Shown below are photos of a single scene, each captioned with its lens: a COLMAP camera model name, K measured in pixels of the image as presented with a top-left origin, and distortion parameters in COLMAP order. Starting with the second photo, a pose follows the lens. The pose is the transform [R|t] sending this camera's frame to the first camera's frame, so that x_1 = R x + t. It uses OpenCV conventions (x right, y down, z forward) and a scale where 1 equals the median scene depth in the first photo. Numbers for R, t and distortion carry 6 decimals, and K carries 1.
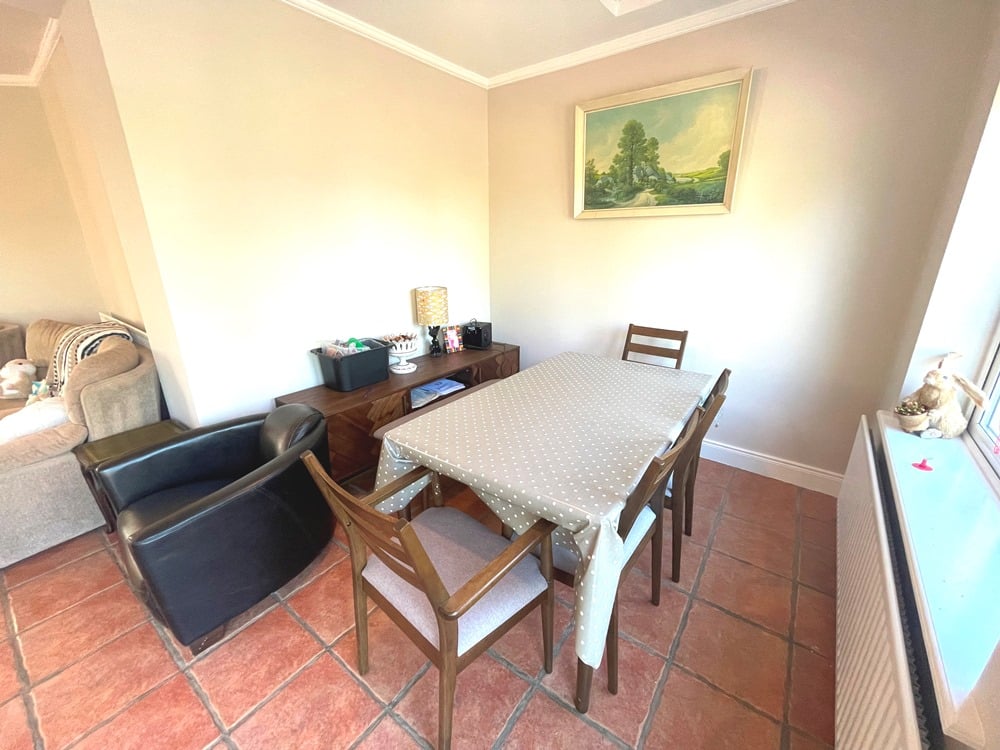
lens RADIAL K [[404.2, 0, 498.4], [0, 404.2, 374.3], [0, 0, 1]] dist [-0.001511, -0.000333]
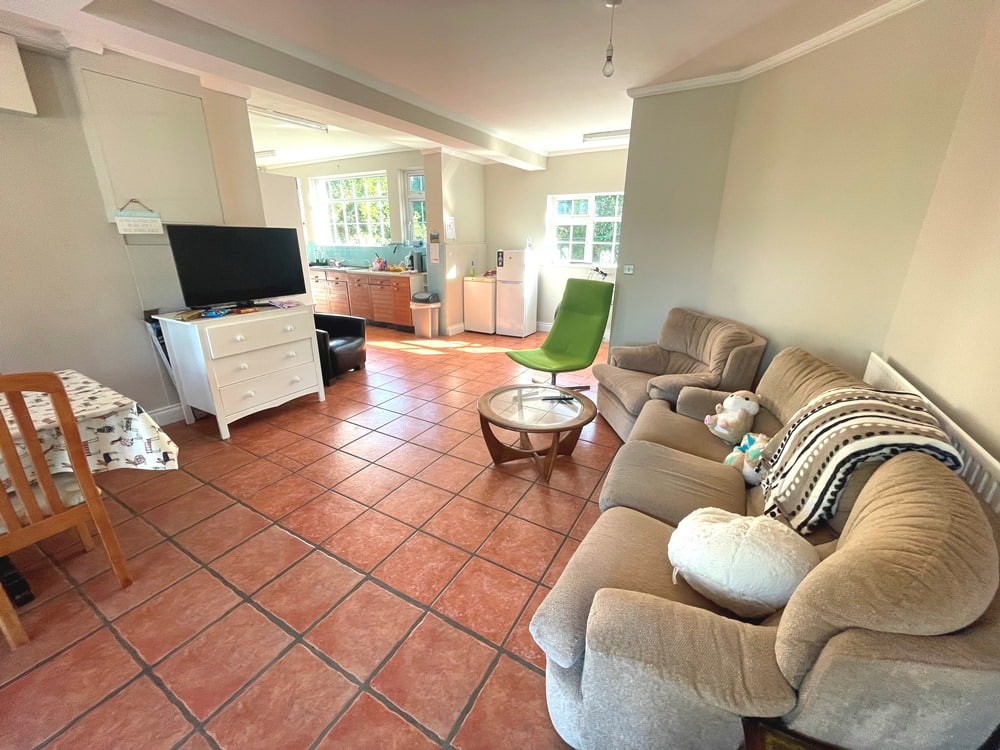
lens RADIAL K [[404.2, 0, 498.4], [0, 404.2, 374.3], [0, 0, 1]] dist [-0.001511, -0.000333]
pose [[0.130174, 0.329664, -0.935081, -0.571934], [-0.324391, 0.905362, 0.274028, -0.130770], [0.936923, 0.267660, 0.224795, 0.390056]]
